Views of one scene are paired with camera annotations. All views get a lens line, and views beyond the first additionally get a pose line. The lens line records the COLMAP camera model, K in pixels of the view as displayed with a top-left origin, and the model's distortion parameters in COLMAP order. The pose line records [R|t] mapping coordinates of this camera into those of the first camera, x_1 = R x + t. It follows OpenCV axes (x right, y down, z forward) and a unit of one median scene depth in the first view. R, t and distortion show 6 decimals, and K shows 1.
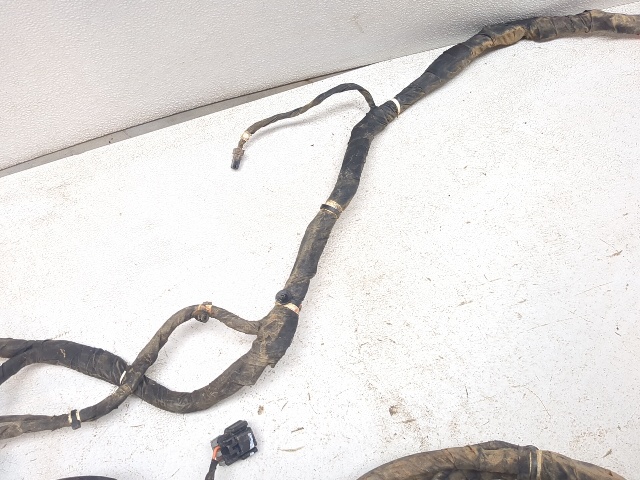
lens RADIAL K [[550.7, 0, 321.1], [0, 550.7, 239.8], [0, 0, 1]] dist [0.018682, -0.064747]
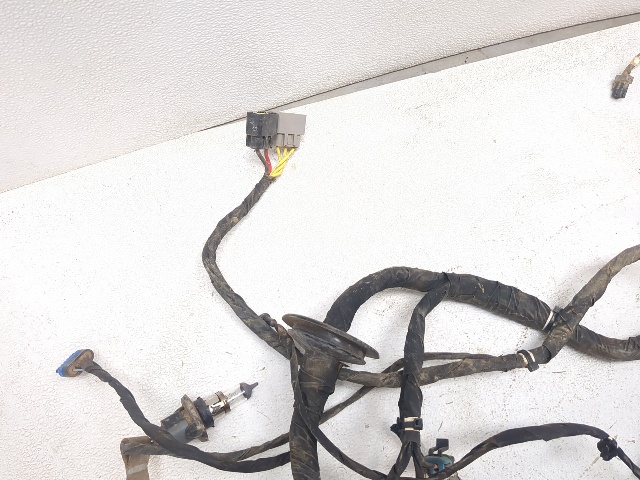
lens RADIAL K [[550.7, 0, 321.2], [0, 550.7, 240.0], [0, 0, 1]] dist [0.018682, -0.064747]
pose [[0.998133, 0.061008, -0.002783, -0.737681], [-0.060740, 0.996431, 0.058619, 0.091747], [0.006349, -0.058340, 0.998277, 0.104978]]
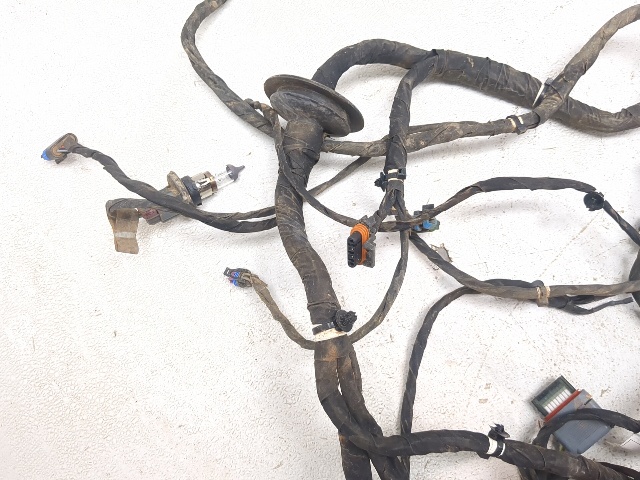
lens RADIAL K [[550.7, 0, 322.7], [0, 550.7, 239.1], [0, 0, 1]] dist [0.018682, -0.064747]
pose [[0.999407, 0.034208, -0.003962, -0.694457], [-0.032763, 0.979964, 0.196462, 0.318895], [0.010603, -0.196216, 0.980503, 0.089929]]
